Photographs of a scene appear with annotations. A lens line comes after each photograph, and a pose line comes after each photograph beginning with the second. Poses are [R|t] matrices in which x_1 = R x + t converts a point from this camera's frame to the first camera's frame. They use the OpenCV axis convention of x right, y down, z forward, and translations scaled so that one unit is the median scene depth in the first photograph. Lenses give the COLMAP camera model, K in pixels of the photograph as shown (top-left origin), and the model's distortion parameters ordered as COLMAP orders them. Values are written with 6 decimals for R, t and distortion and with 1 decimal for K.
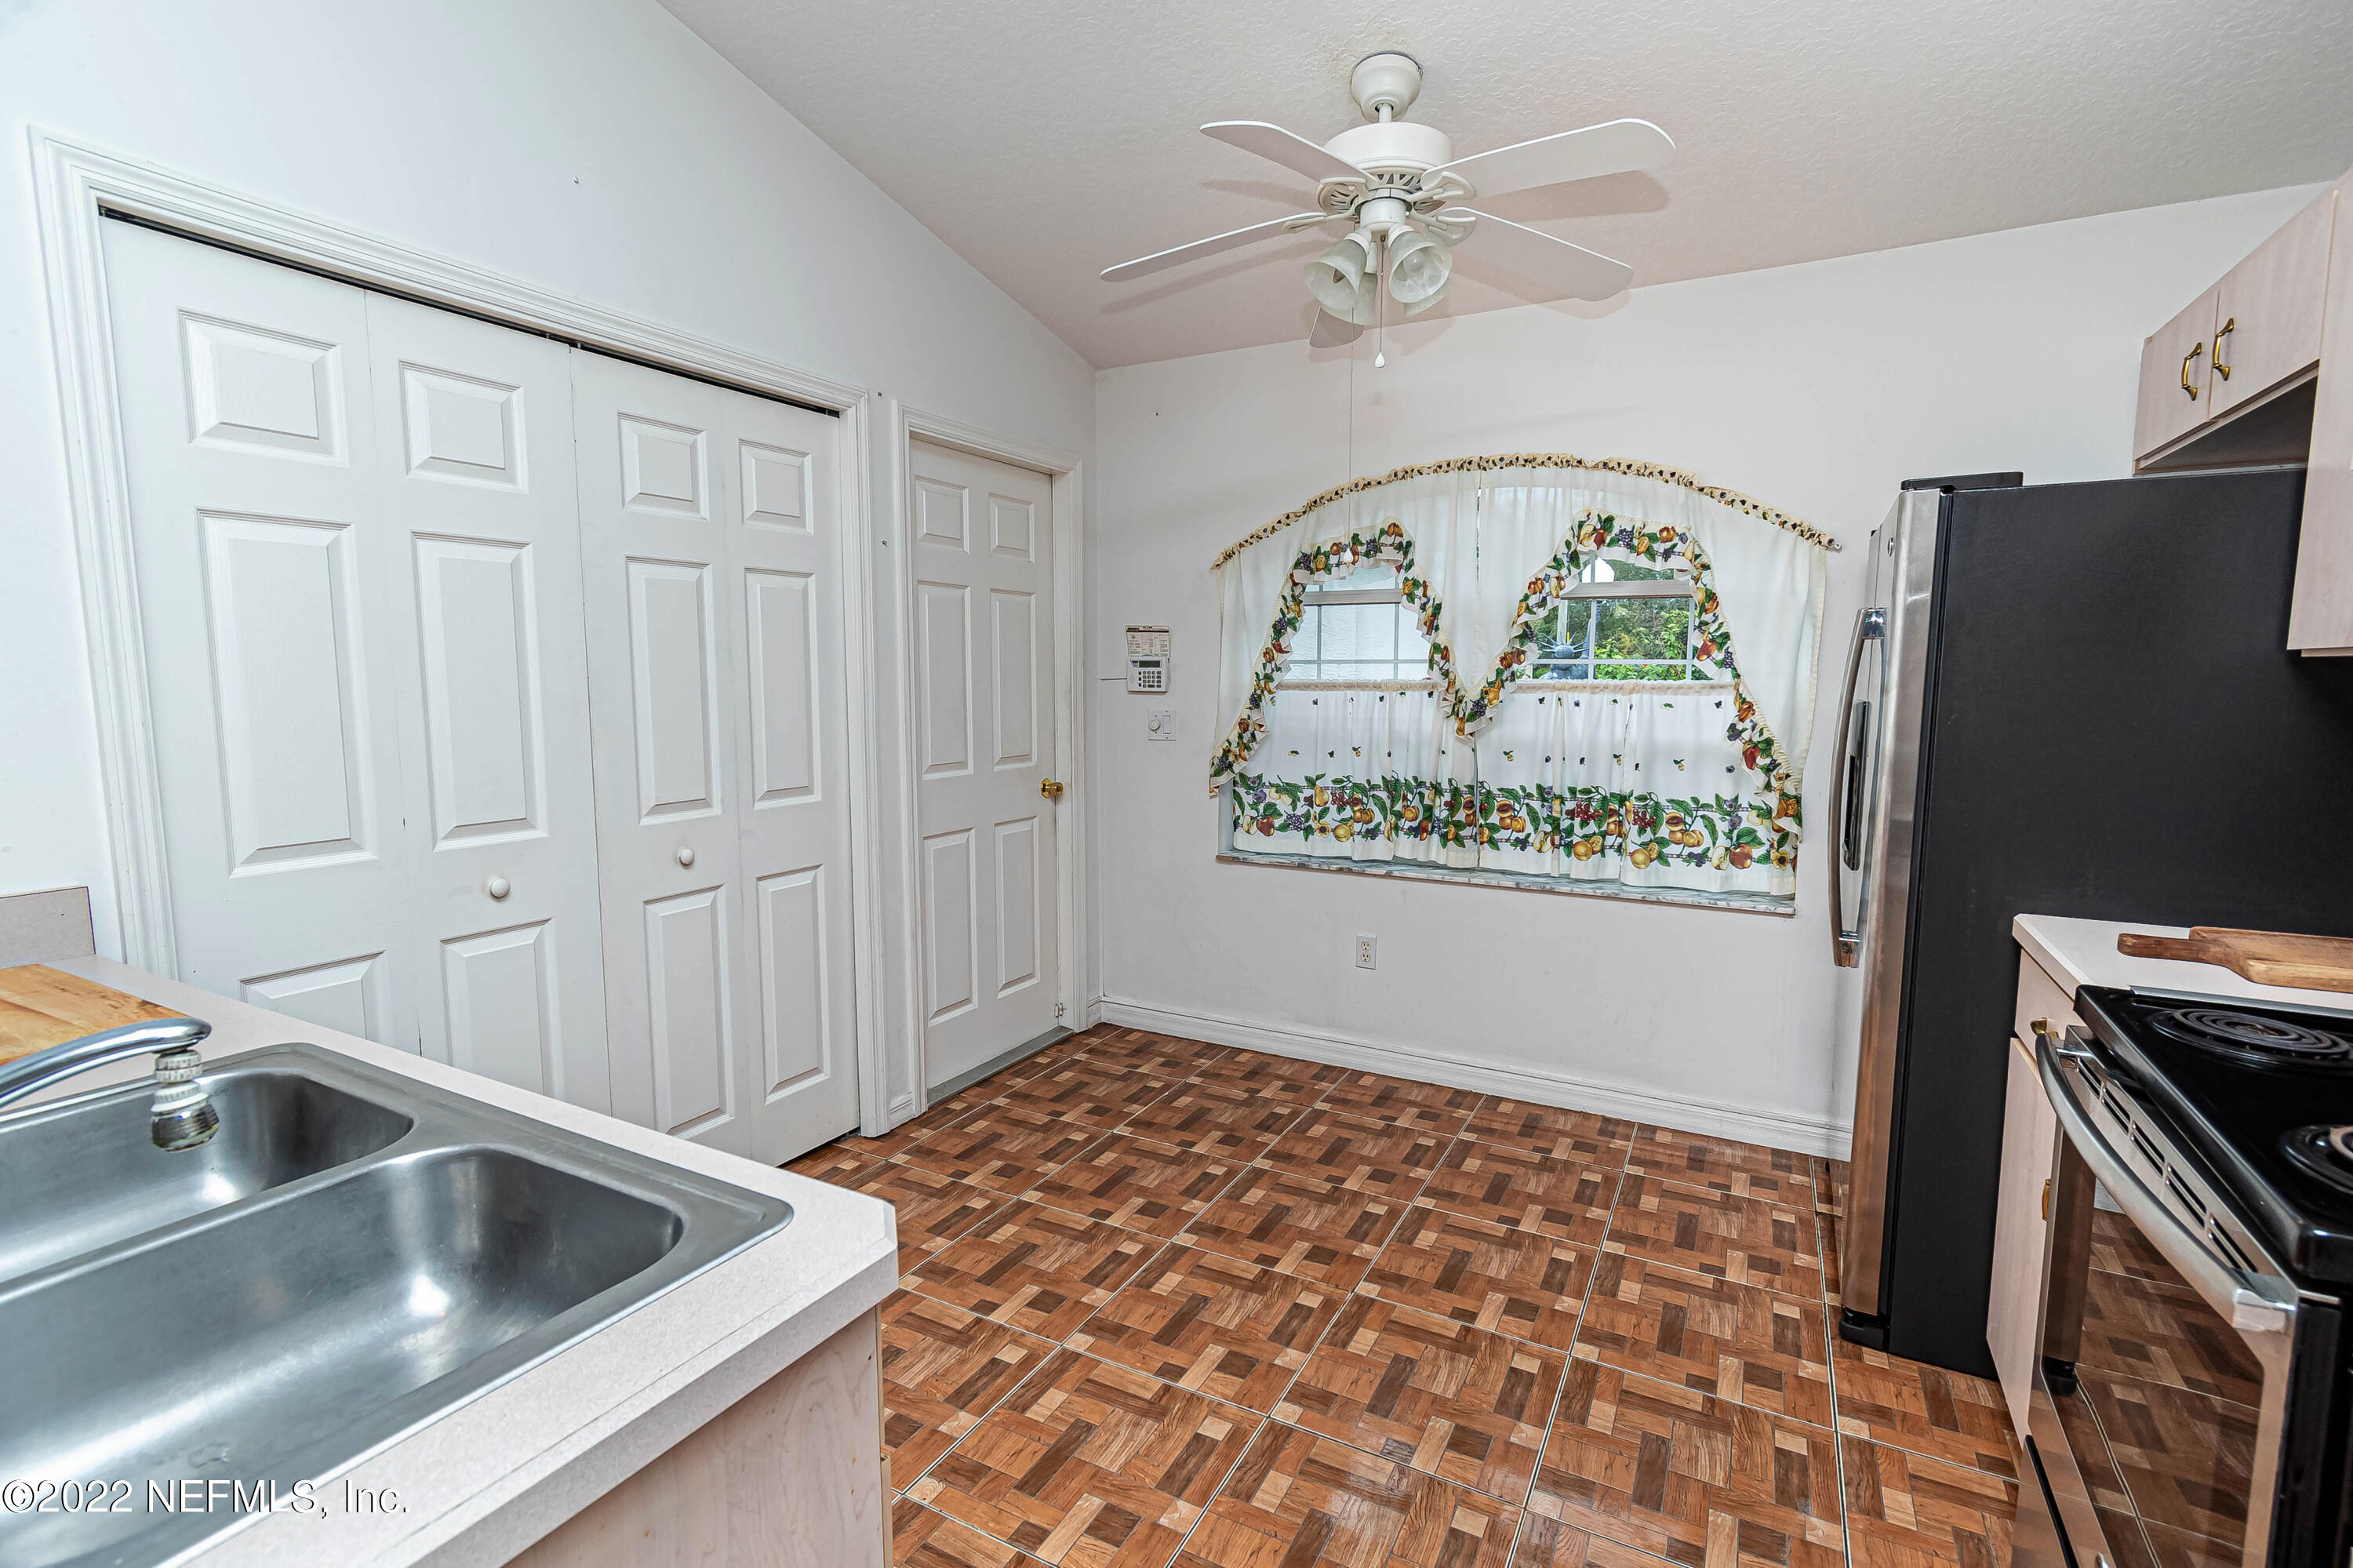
lens RADIAL K [[1085.4, 0, 1178.4], [0, 1085.4, 786.9], [0, 0, 1]] dist [0.004022, -0.001438]
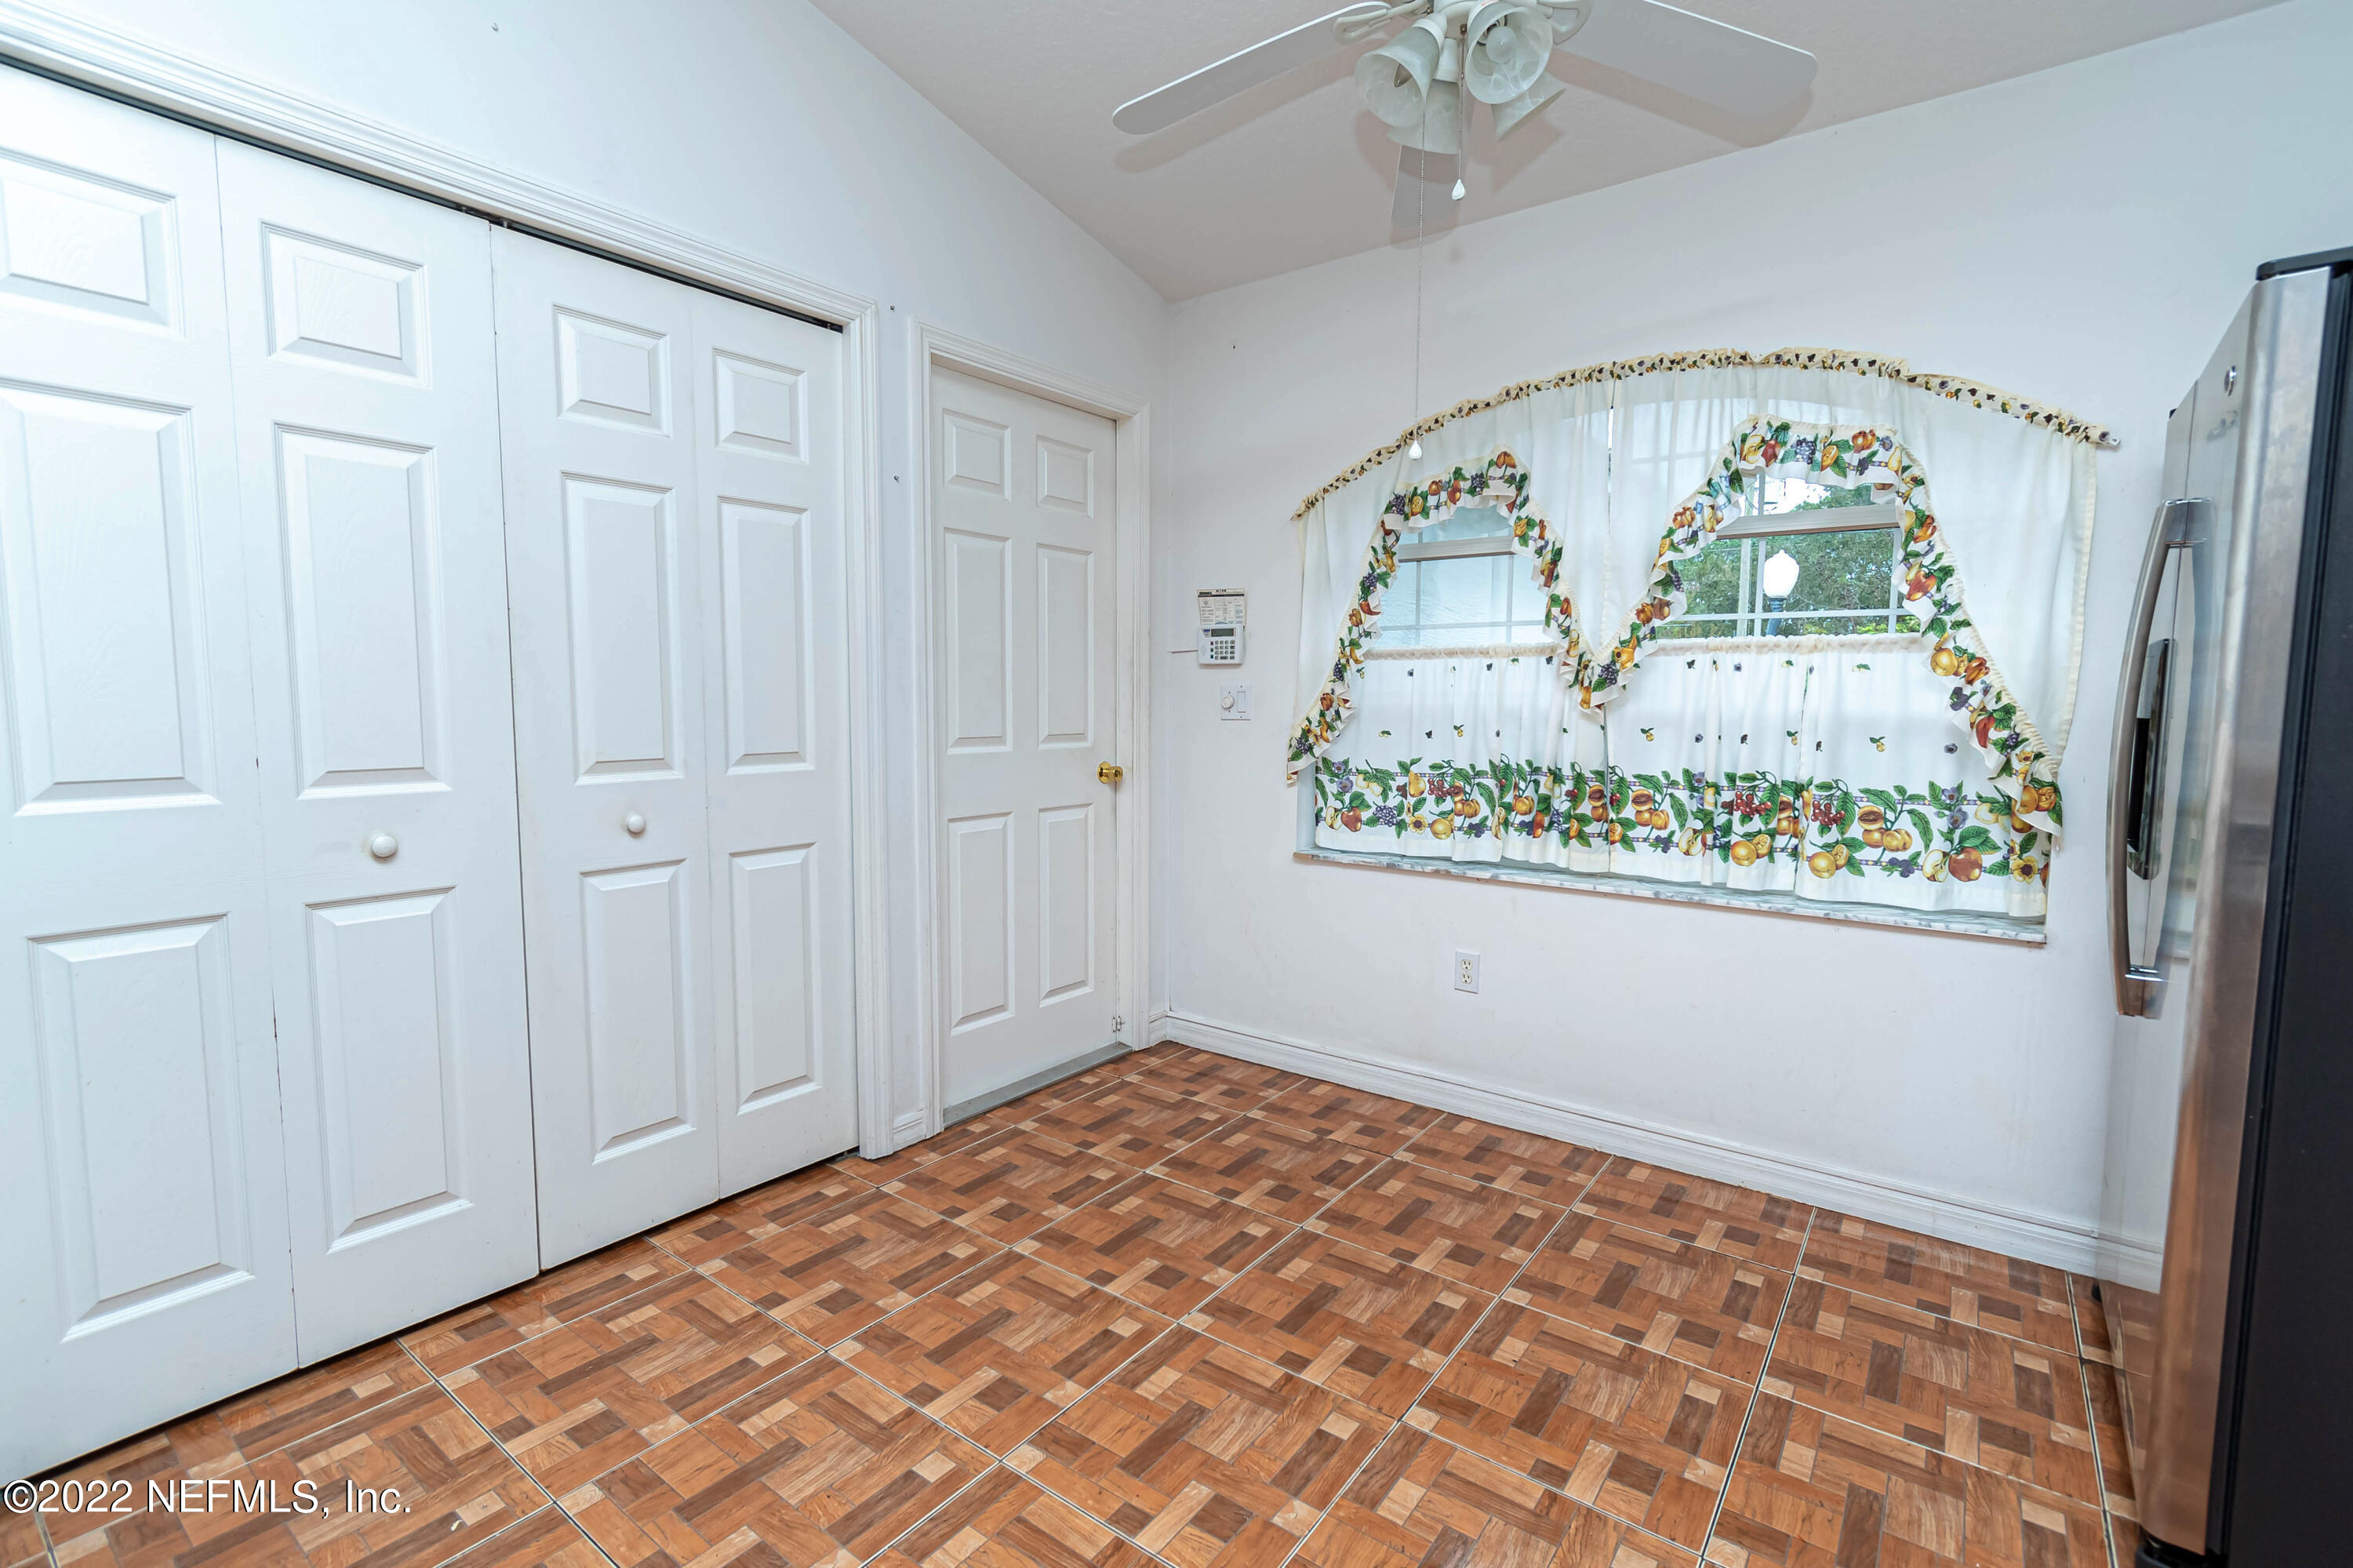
lens RADIAL K [[1070.1, 0, 1176.5], [0, 1070.1, 784.0], [0, 0, 1]] dist [0.004140, -0.001305]
pose [[0.989212, 0.017265, -0.145472, 0.078946], [-0.020301, 0.999605, -0.019415, 0.032523], [0.145079, 0.022159, 0.989172, 0.174084]]
